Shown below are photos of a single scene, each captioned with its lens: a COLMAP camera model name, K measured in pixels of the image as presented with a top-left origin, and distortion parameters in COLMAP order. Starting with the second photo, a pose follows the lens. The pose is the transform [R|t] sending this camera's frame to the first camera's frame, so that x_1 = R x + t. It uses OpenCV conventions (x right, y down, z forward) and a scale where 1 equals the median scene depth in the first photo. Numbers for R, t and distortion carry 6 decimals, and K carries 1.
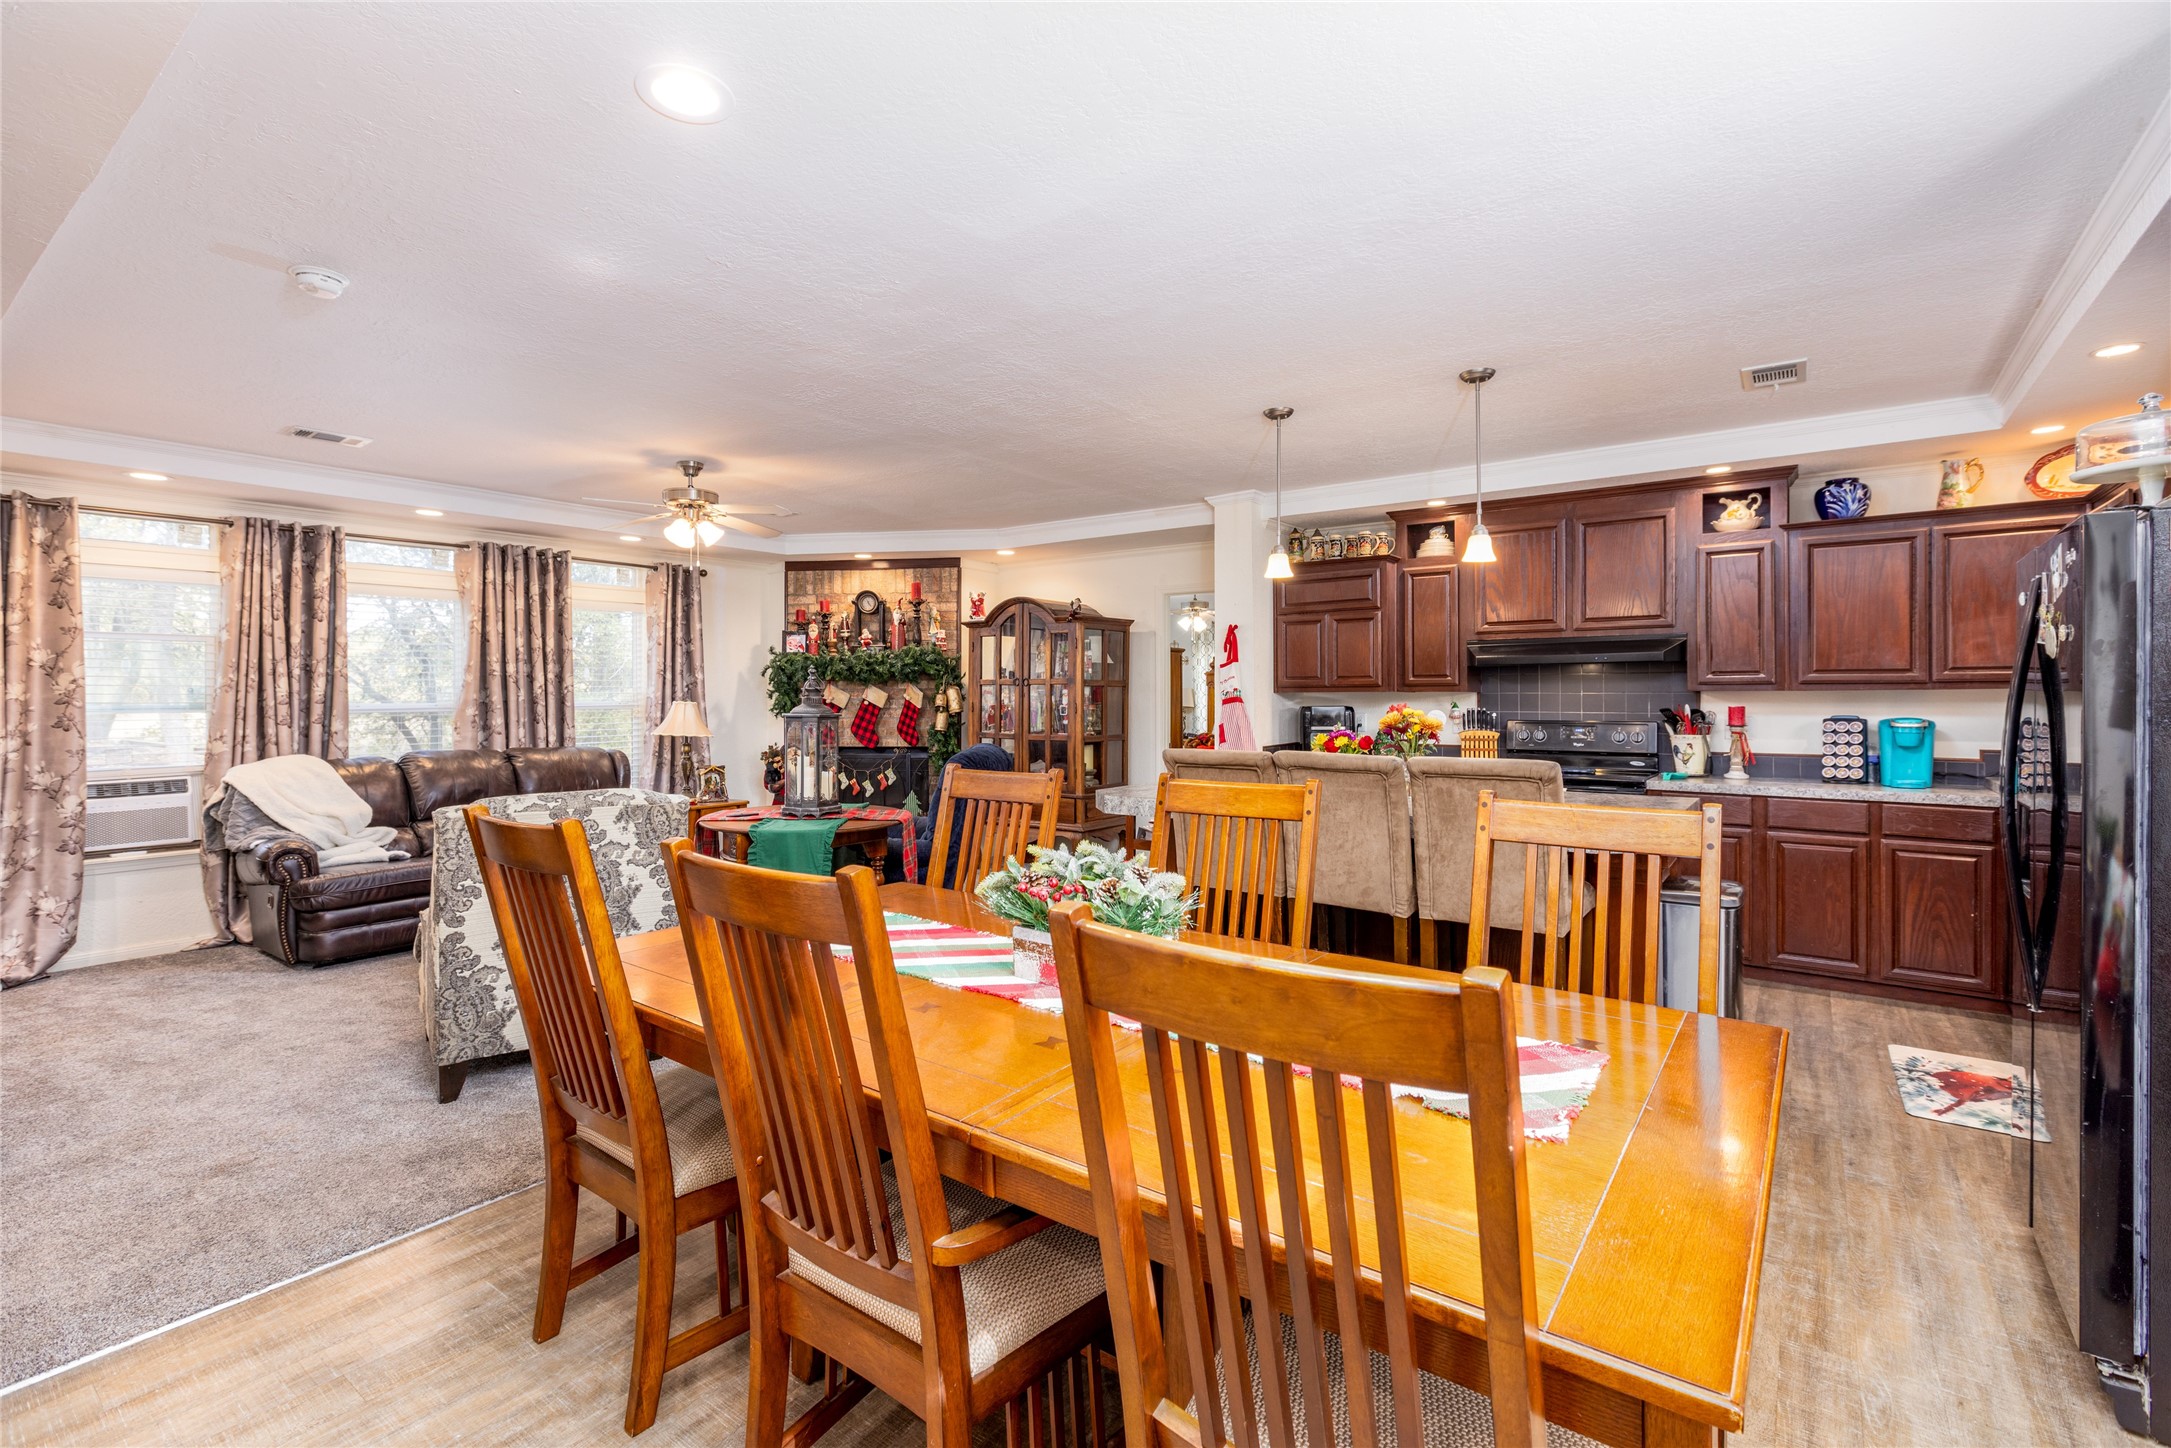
lens RADIAL K [[971.4, 0, 1078.2], [0, 971.4, 701.7], [0, 0, 1]] dist [0.004564, -0.005143]
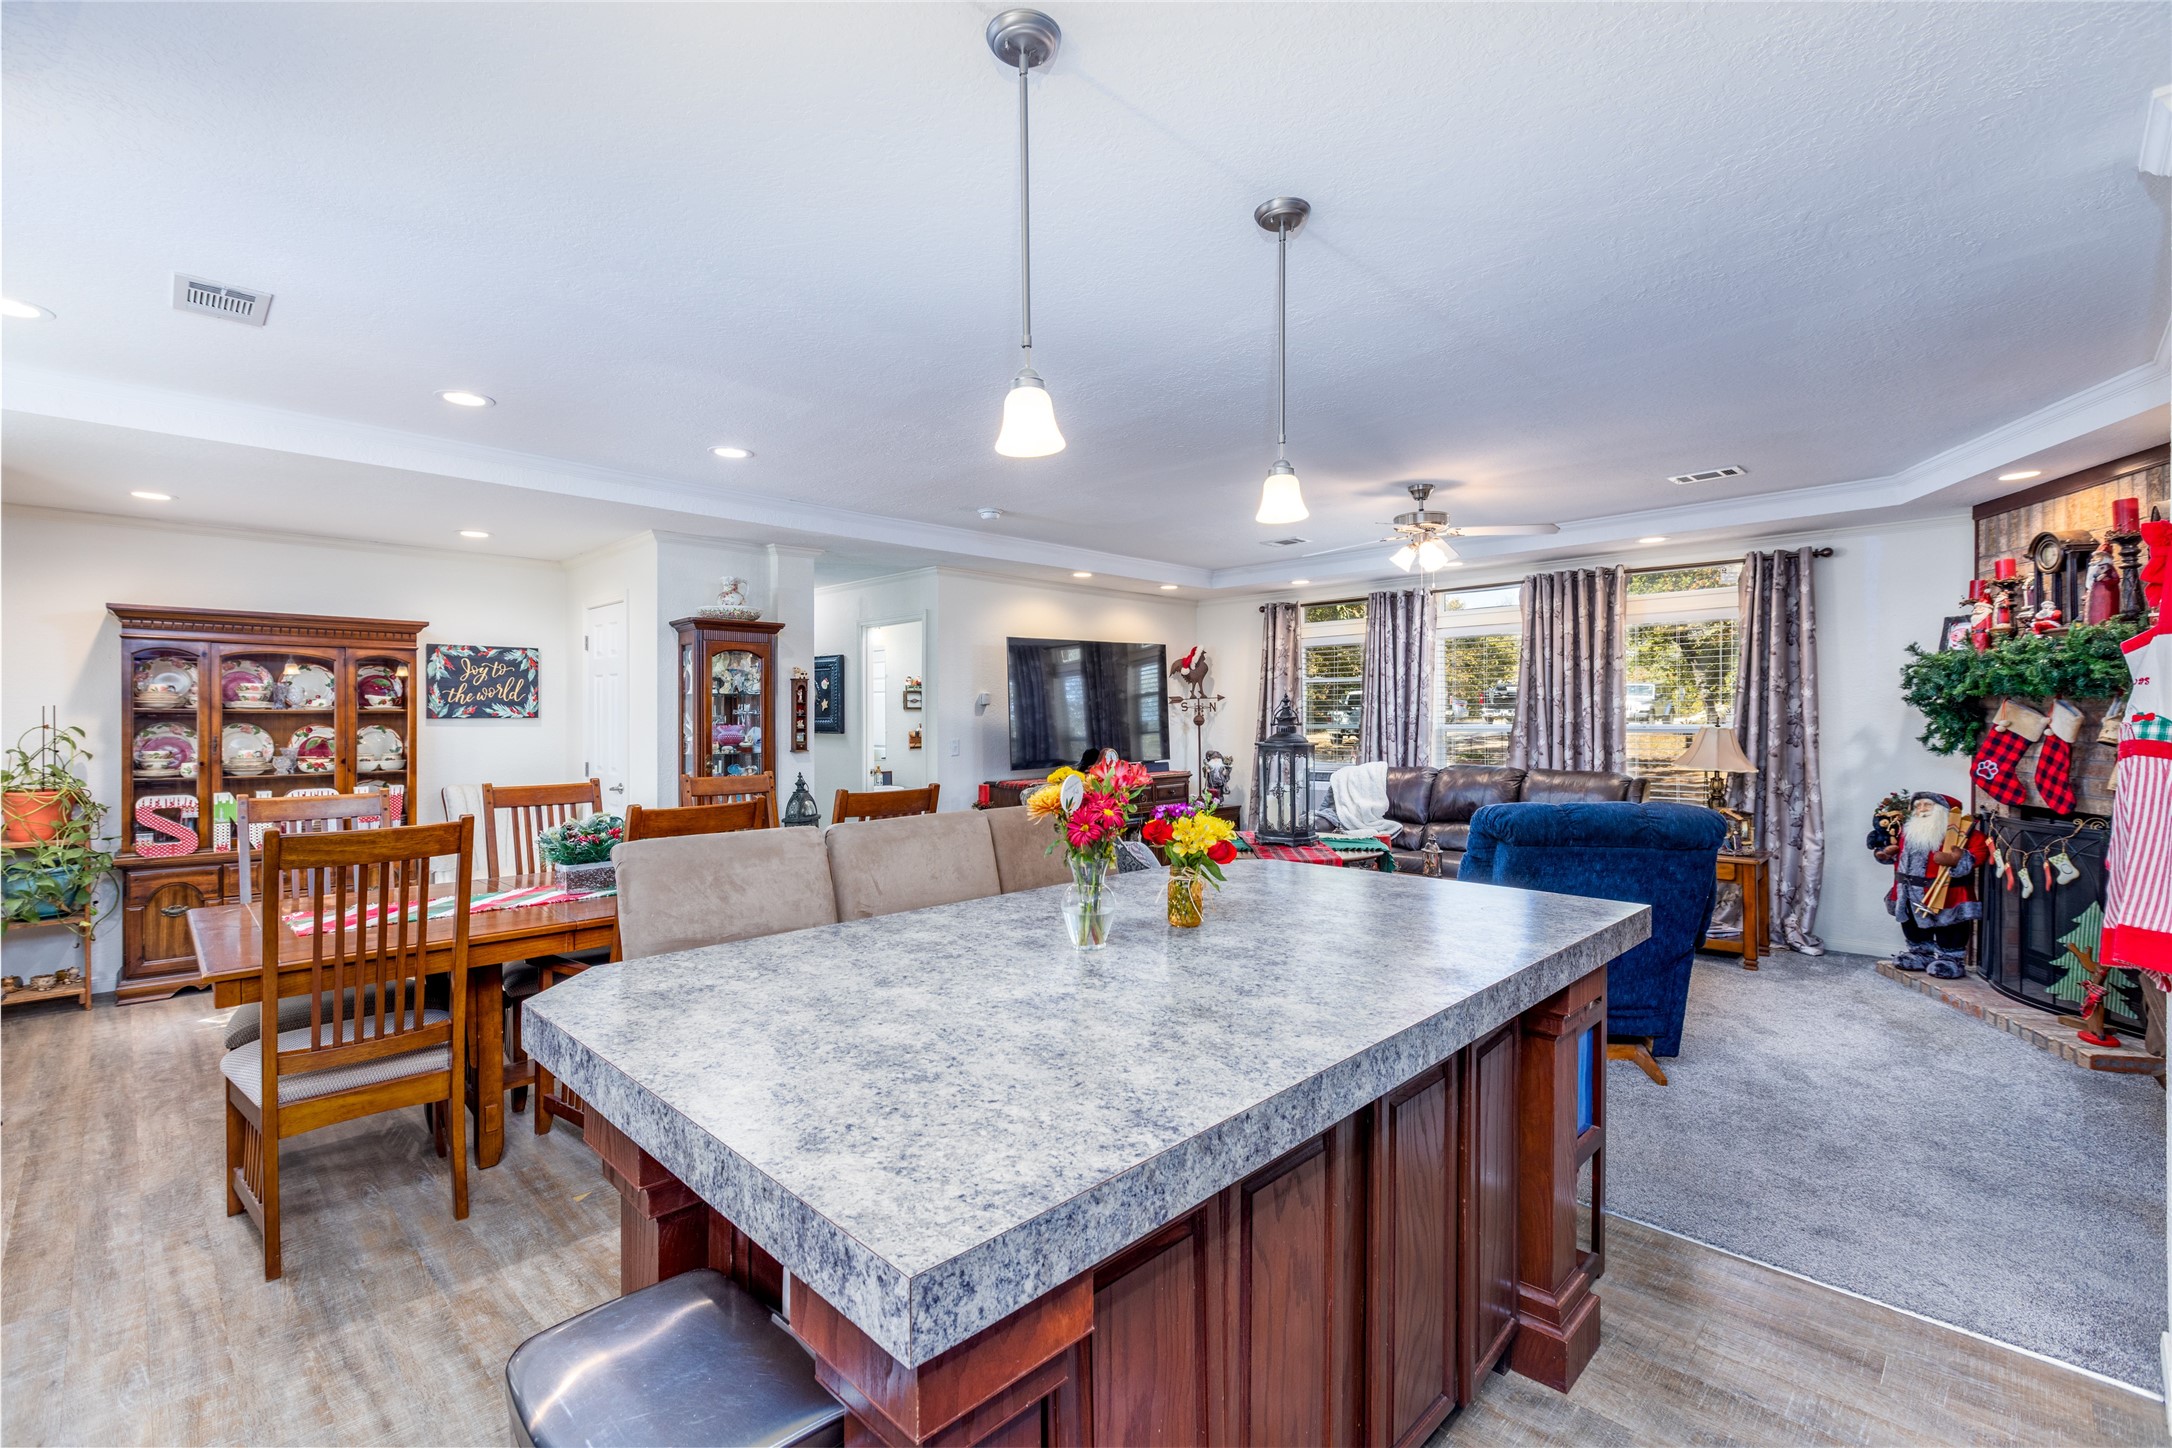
lens RADIAL K [[971.8, 0, 1078.7], [0, 971.8, 701.7], [0, 0, 1]] dist [0.004564, -0.005143]
pose [[-0.138074, -0.006081, -0.990403, 0.780806], [0.002171, 0.999977, -0.006443, -0.028916], [0.990420, -0.003040, -0.138058, 1.002760]]
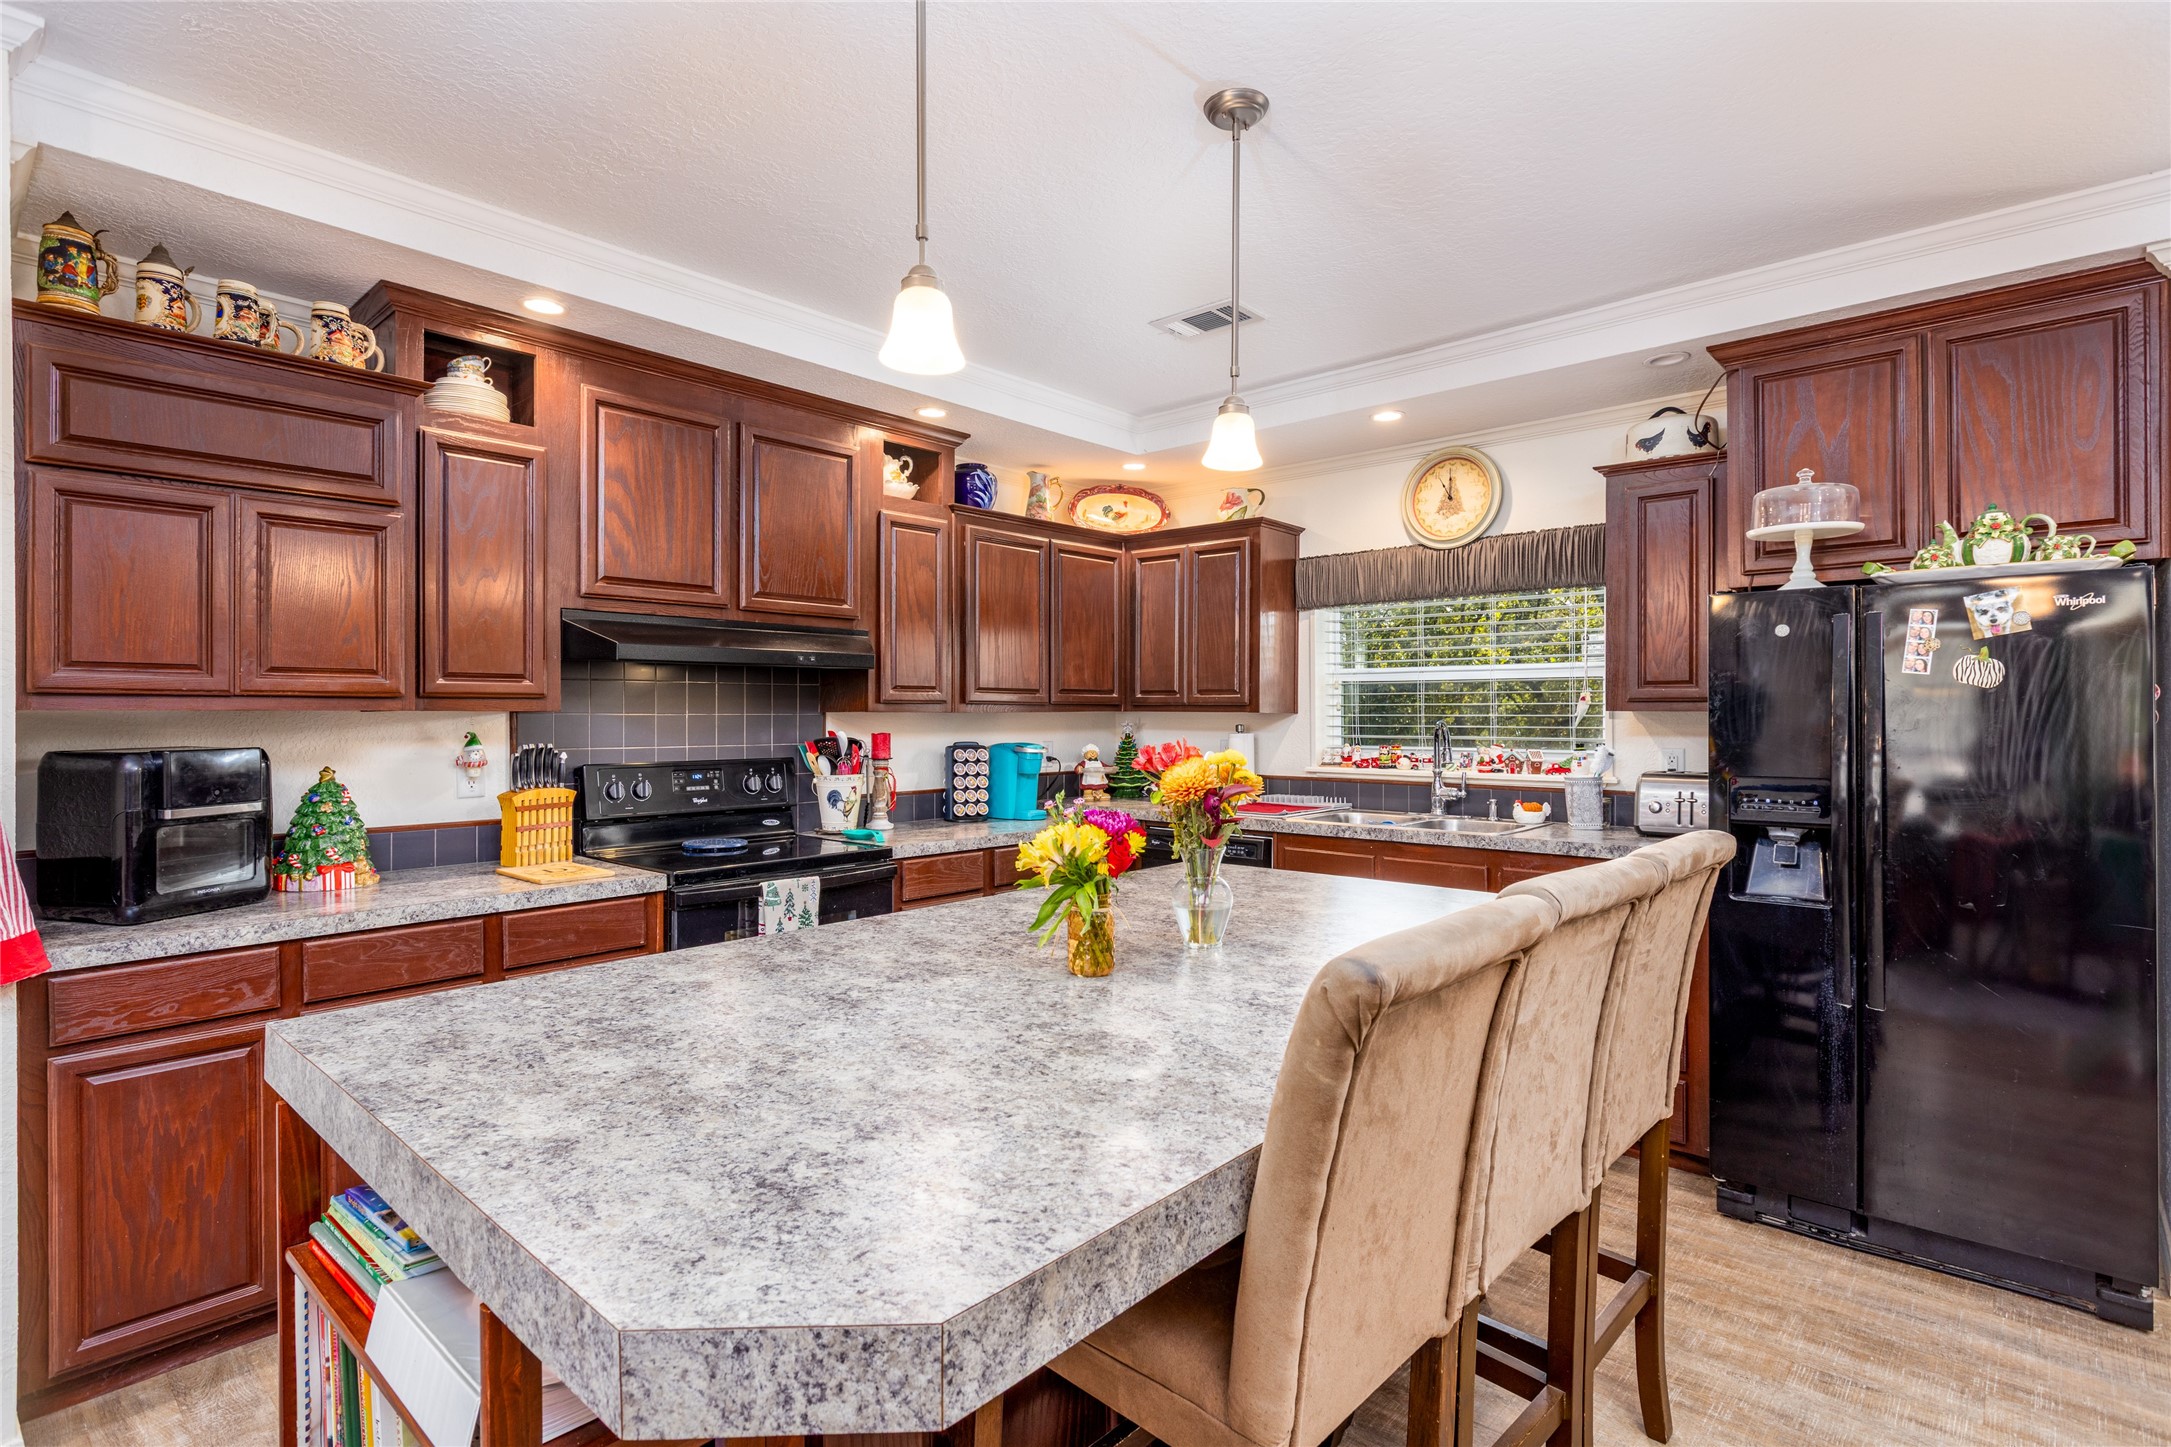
lens RADIAL K [[1077.2, 0, 1083.9], [0, 1077.2, 706.9], [0, 0, 1]] dist [-0.001165, -0.000563]
pose [[0.083116, 0.005072, 0.996527, -0.143650], [-0.001544, 0.999987, -0.004961, -0.011731], [-0.996539, -0.001126, 0.083123, 0.811769]]
